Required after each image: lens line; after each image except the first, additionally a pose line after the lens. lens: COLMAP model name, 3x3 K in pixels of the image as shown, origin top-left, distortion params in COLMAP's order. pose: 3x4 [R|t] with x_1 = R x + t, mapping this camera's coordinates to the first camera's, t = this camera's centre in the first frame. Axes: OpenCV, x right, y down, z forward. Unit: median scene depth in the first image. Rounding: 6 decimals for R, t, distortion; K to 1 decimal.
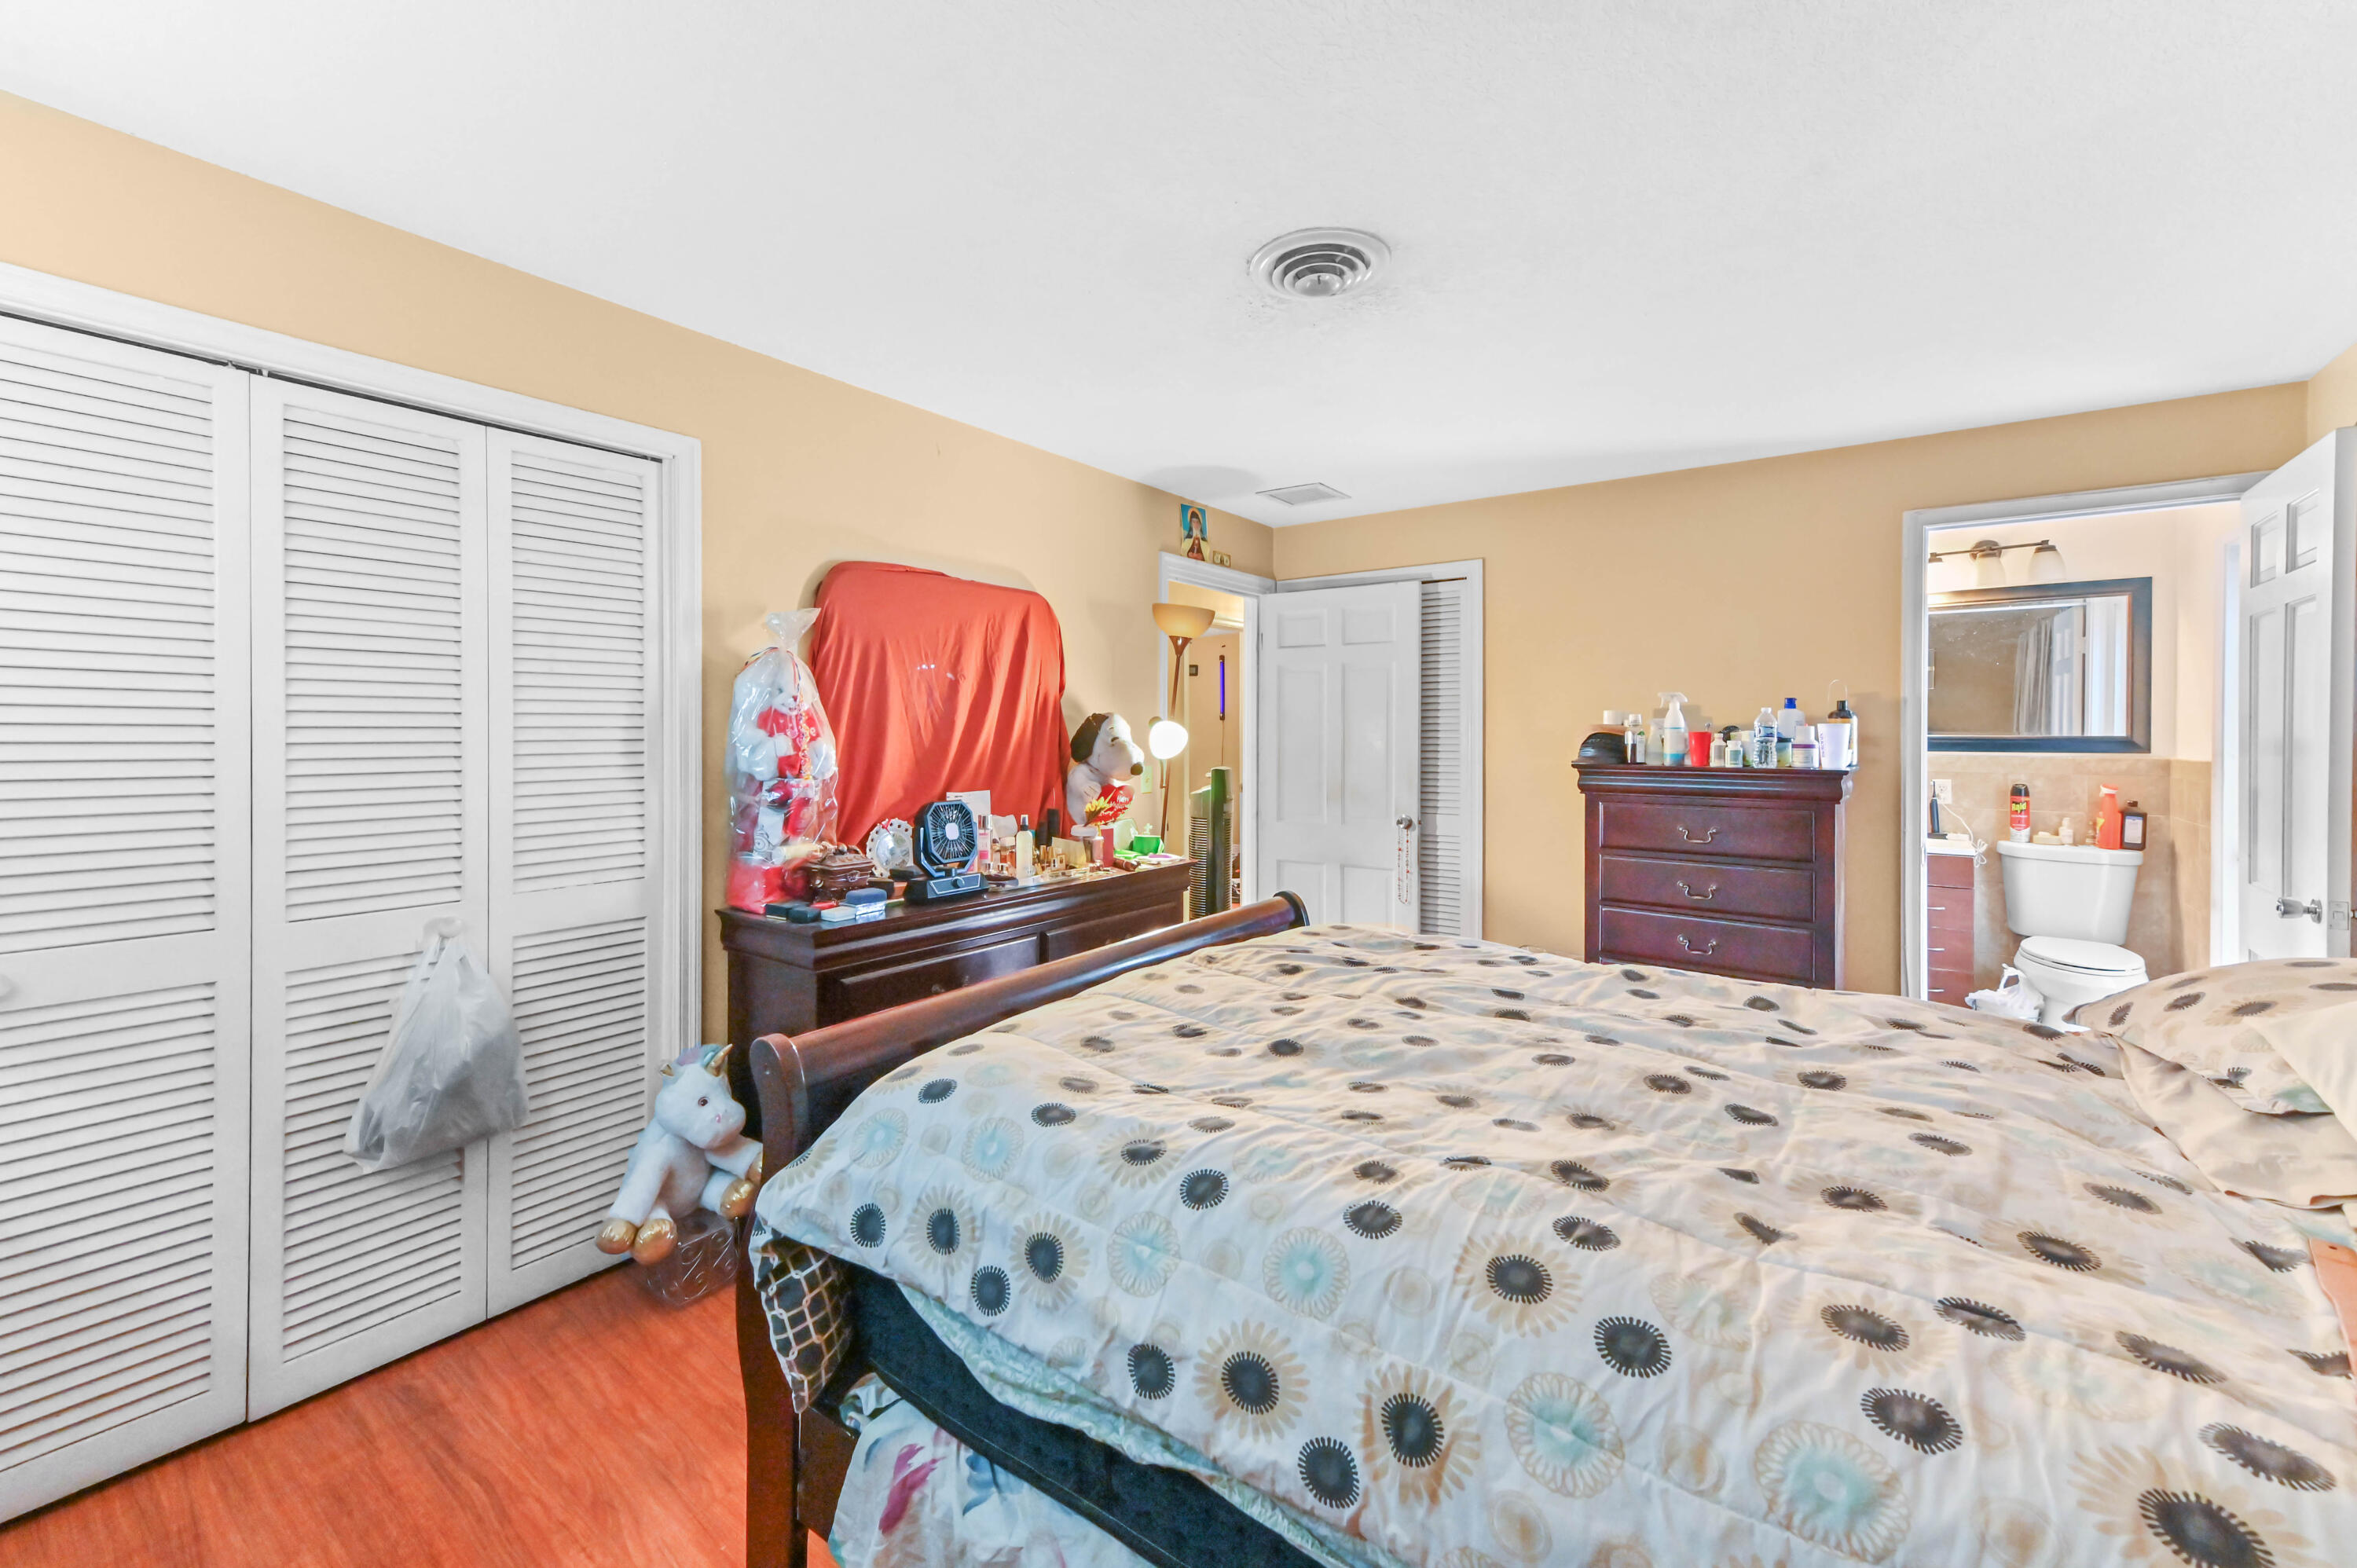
lens RADIAL K [[937.2, 0, 1177.9], [0, 937.2, 762.1], [0, 0, 1]] dist [0.016372, 0.000876]
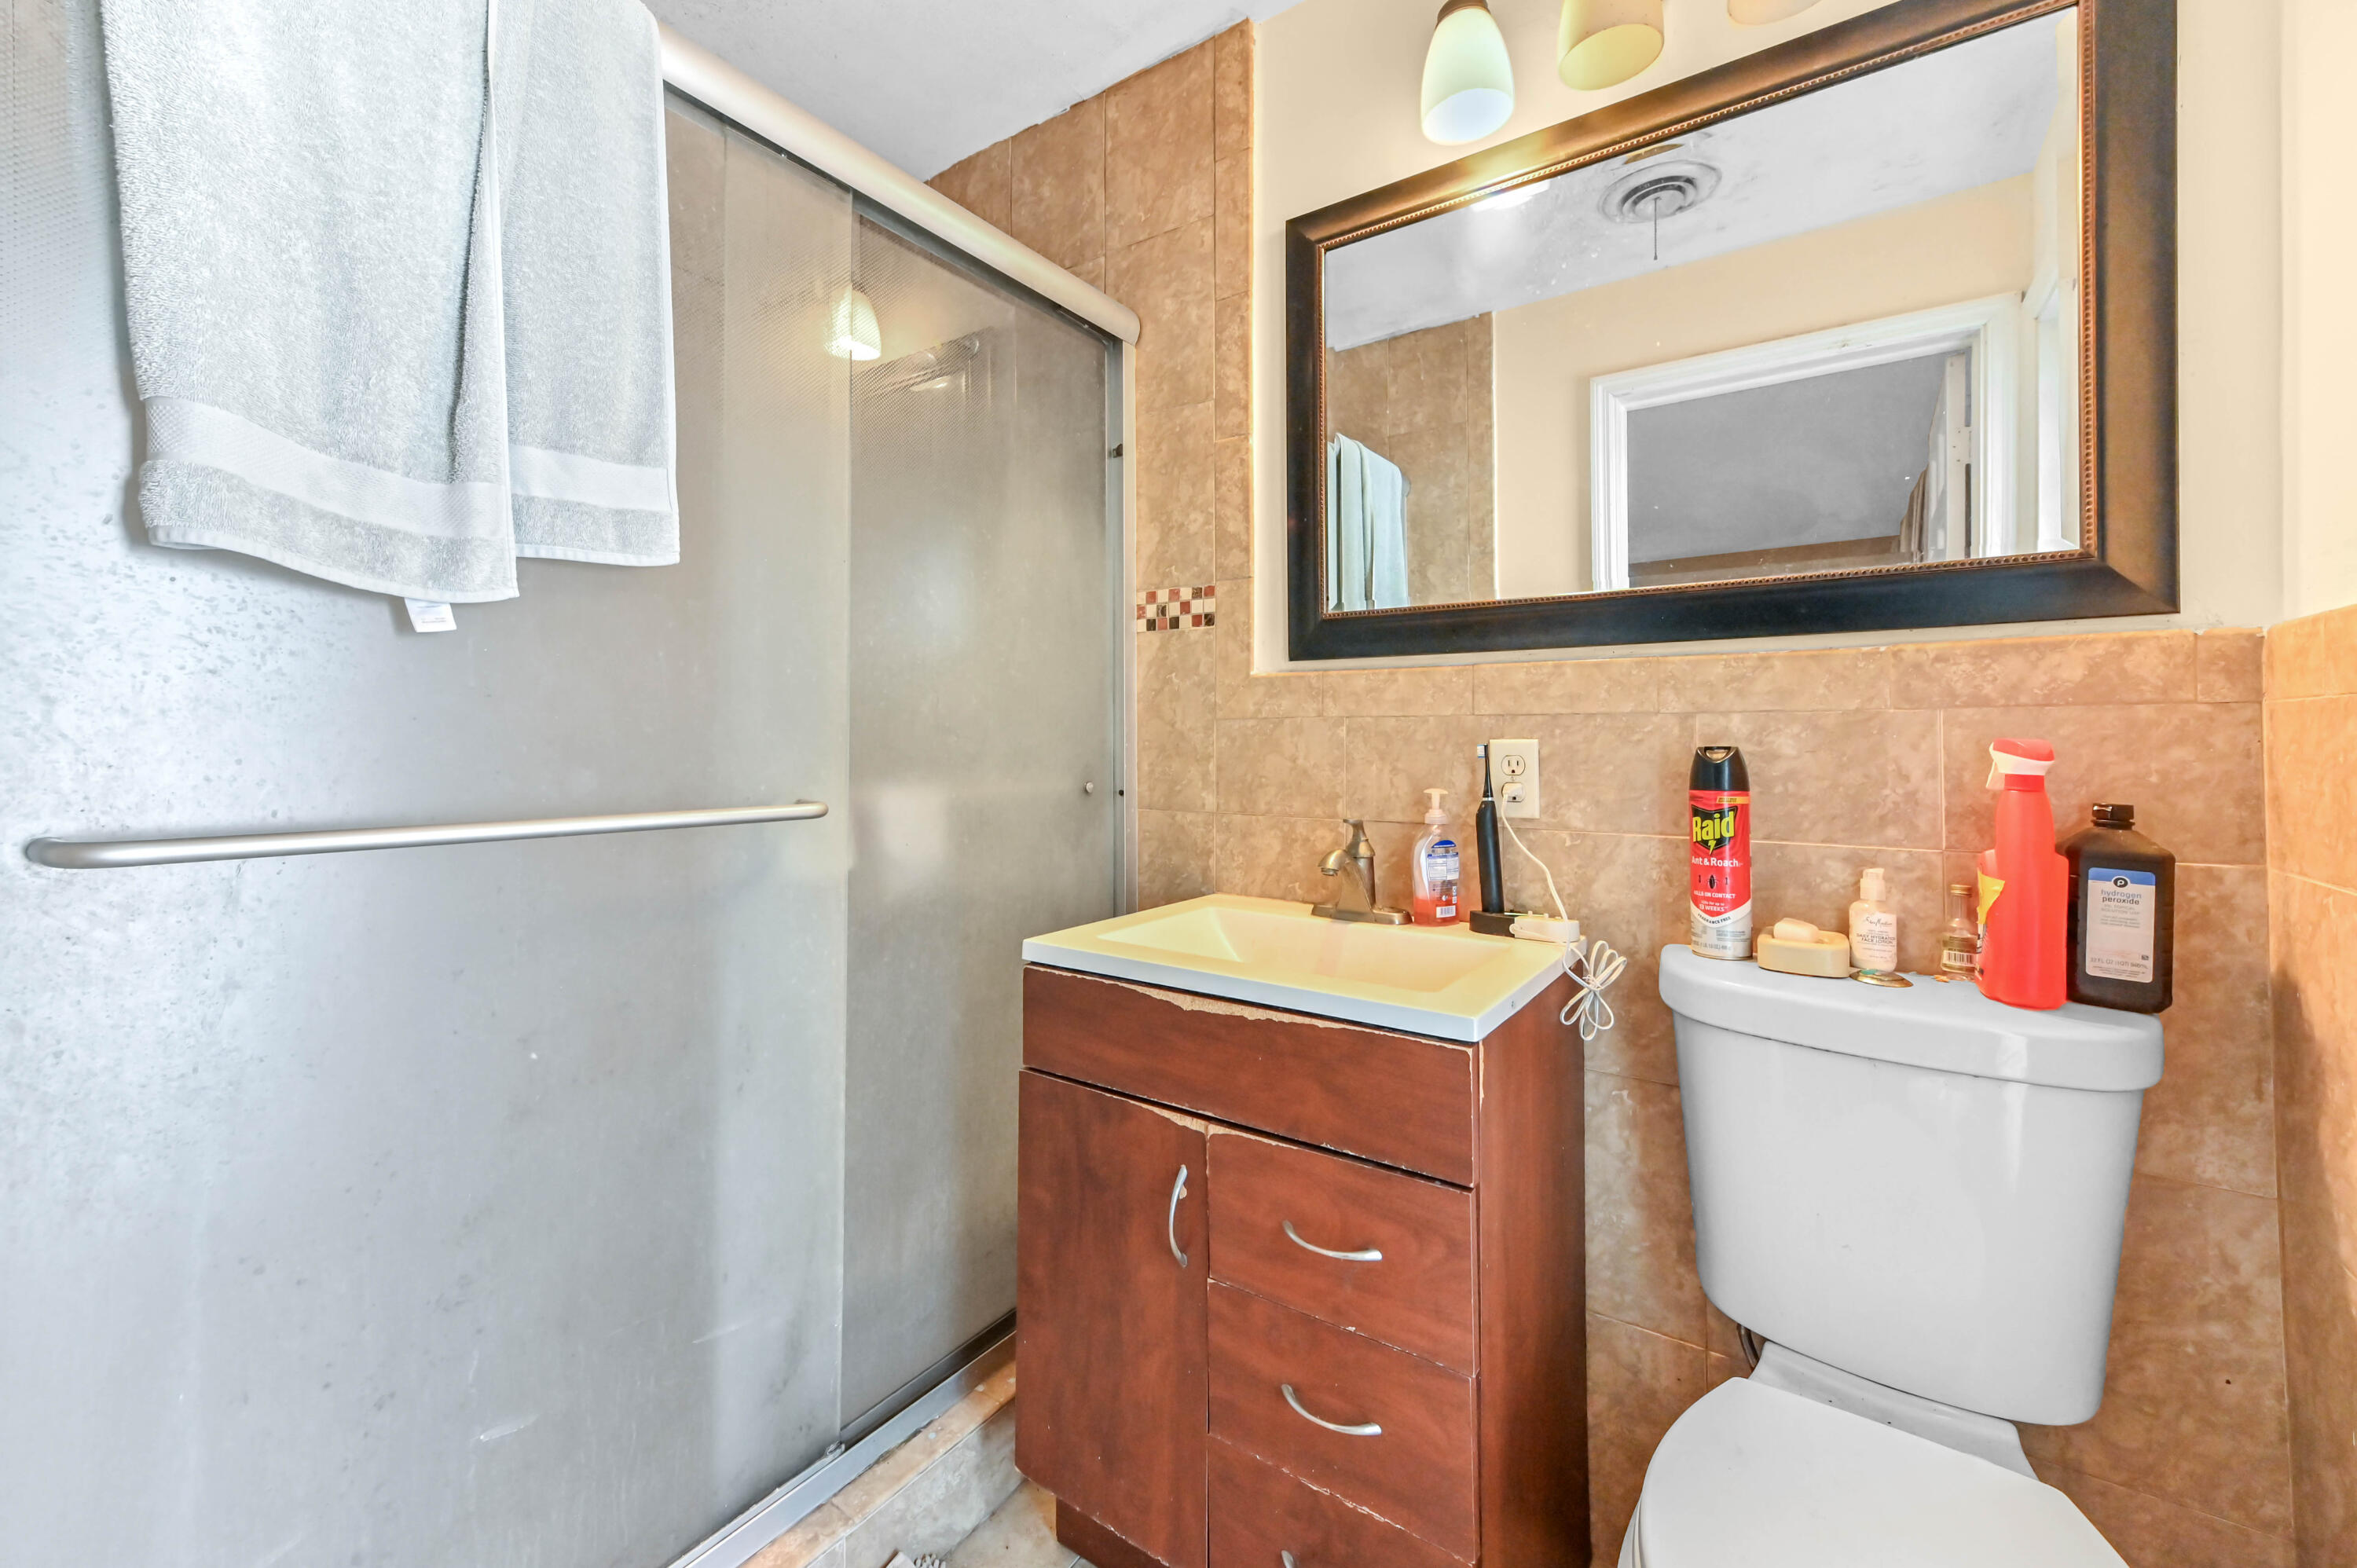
lens RADIAL K [[937.2, 0, 1205.9], [0, 937.2, 739.9], [0, 0, 1]] dist [0.016372, 0.000876]
pose [[0.999898, -0.007755, 0.011992, 0.758532], [0.008026, 0.999709, -0.022735, 0.027246], [-0.011812, 0.022829, 0.999670, 0.750950]]
